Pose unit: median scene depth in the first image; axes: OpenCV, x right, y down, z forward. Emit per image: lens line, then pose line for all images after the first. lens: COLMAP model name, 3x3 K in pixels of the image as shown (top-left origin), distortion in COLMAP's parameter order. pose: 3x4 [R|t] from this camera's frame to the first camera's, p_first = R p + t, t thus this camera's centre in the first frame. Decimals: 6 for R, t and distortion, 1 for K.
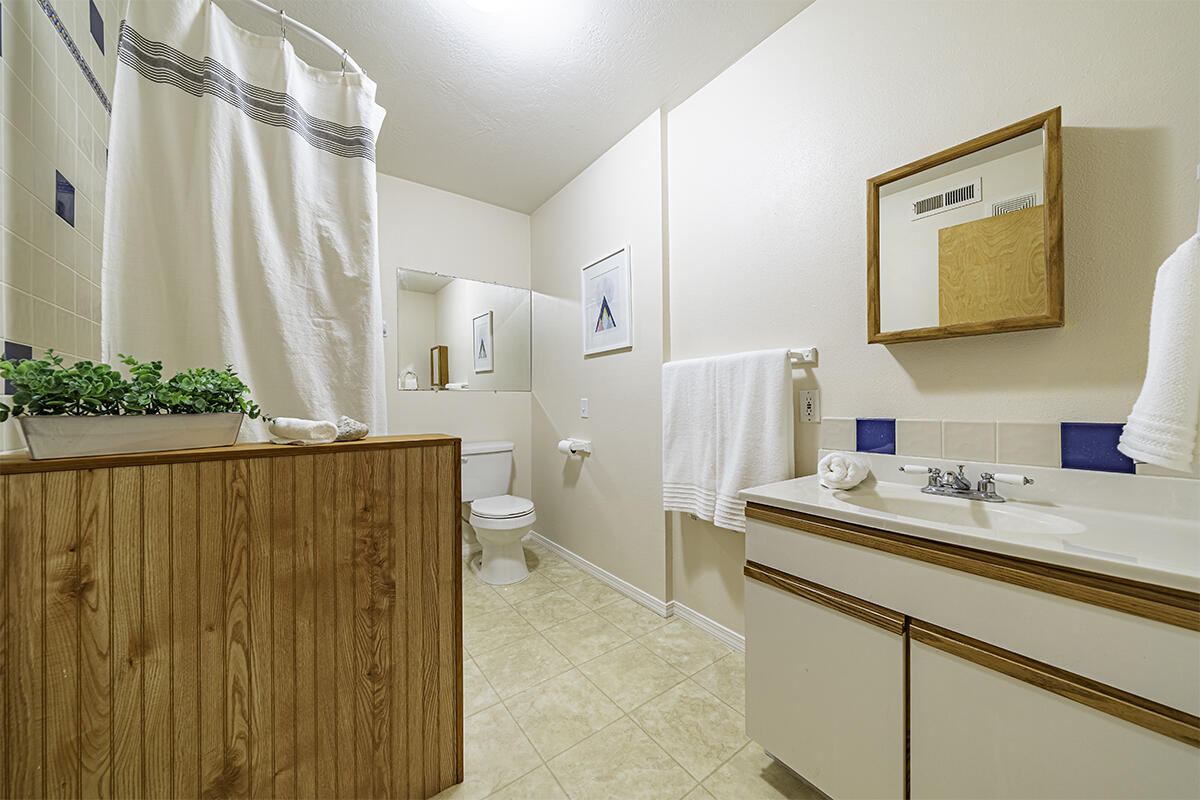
lens RADIAL K [[411.7, 0, 601.7], [0, 411.7, 399.1], [0, 0, 1]] dist [0.002743, -0.000053]
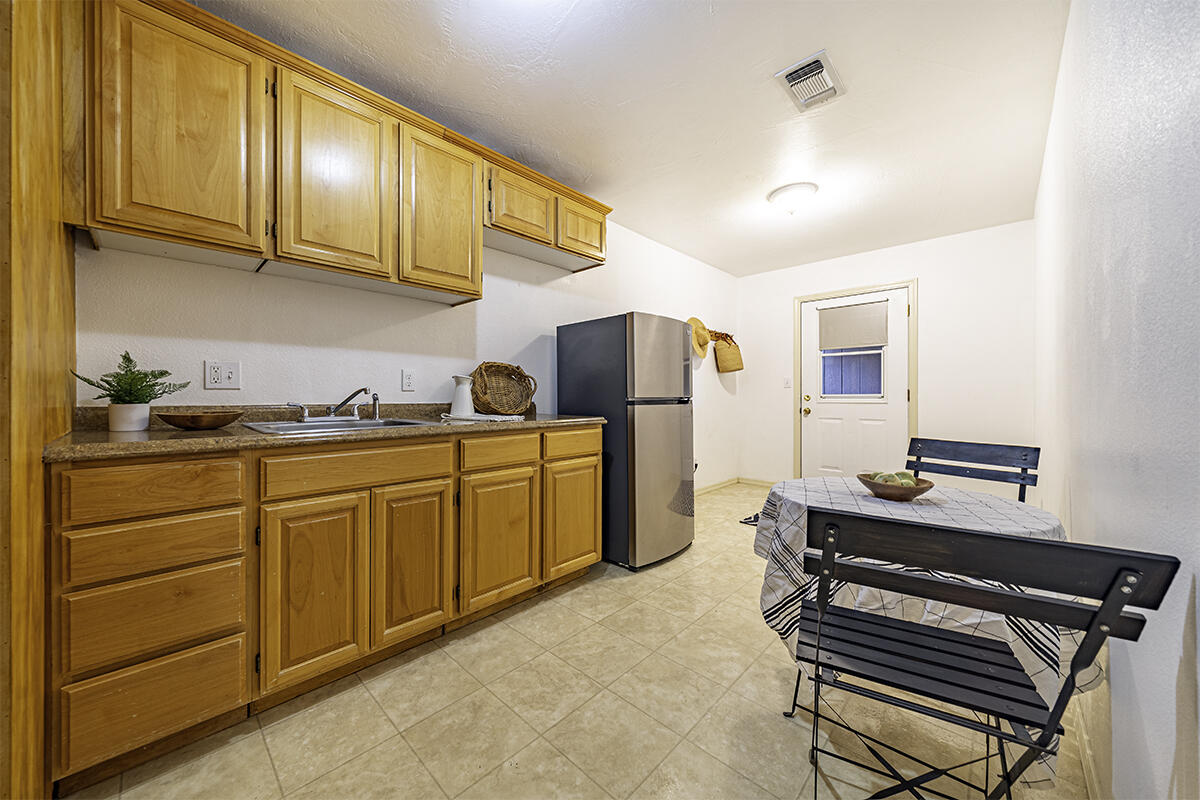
lens RADIAL K [[461.6, 0, 599.5], [0, 461.6, 399.0], [0, 0, 1]] dist [-0.000106, -0.000004]
pose [[-0.978074, 0.008774, -0.208072, 0.297519], [0.008764, 0.999961, 0.000971, 0.005953], [0.208072, -0.000874, -0.978113, 2.020683]]
